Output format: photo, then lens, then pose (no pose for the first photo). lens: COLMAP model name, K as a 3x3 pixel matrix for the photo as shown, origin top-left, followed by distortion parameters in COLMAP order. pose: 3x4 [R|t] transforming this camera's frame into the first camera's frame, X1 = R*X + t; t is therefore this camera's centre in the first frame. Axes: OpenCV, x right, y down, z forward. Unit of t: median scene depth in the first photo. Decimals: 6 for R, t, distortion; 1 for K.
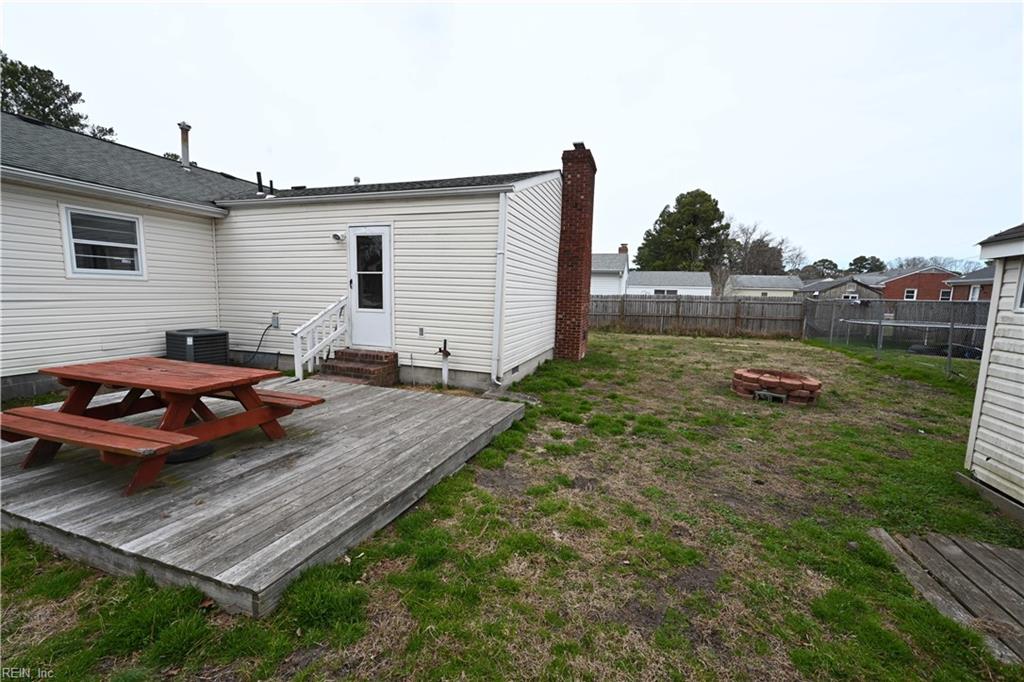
lens RADIAL K [[403.7, 0, 512.1], [0, 403.7, 345.1], [0, 0, 1]] dist [0.004134, 0.000919]
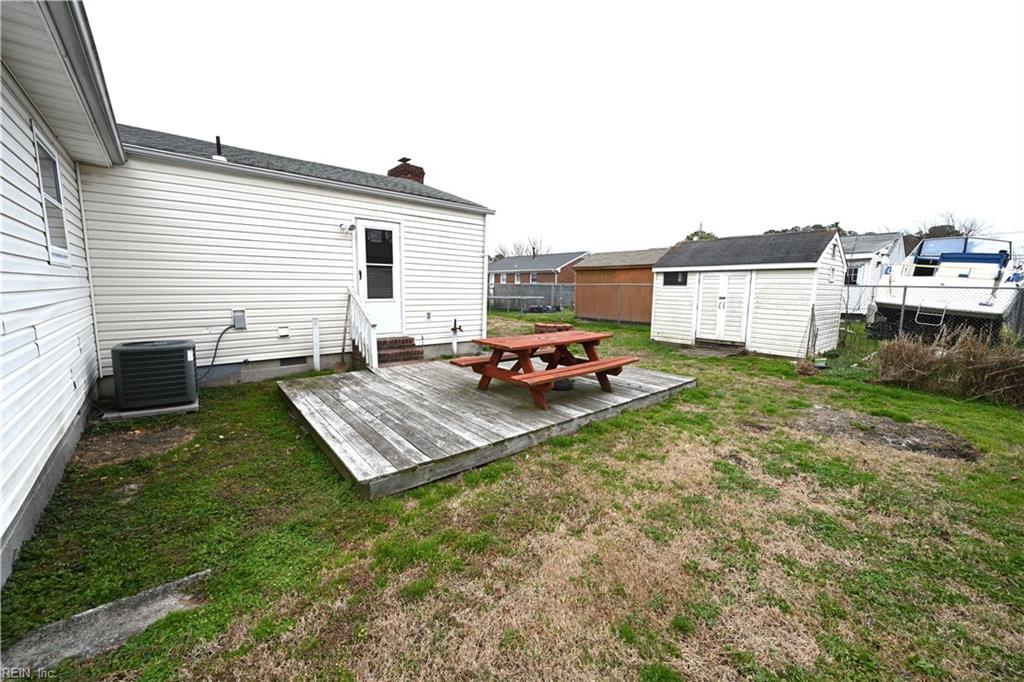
lens RADIAL K [[403.7, 0, 513.3], [0, 403.7, 337.6], [0, 0, 1]] dist [0.004134, 0.000919]
pose [[0.504225, -0.131097, 0.853564, -1.105543], [0.094575, 0.990848, 0.096313, -0.059067], [-0.858378, 0.032162, 0.512009, 0.164946]]
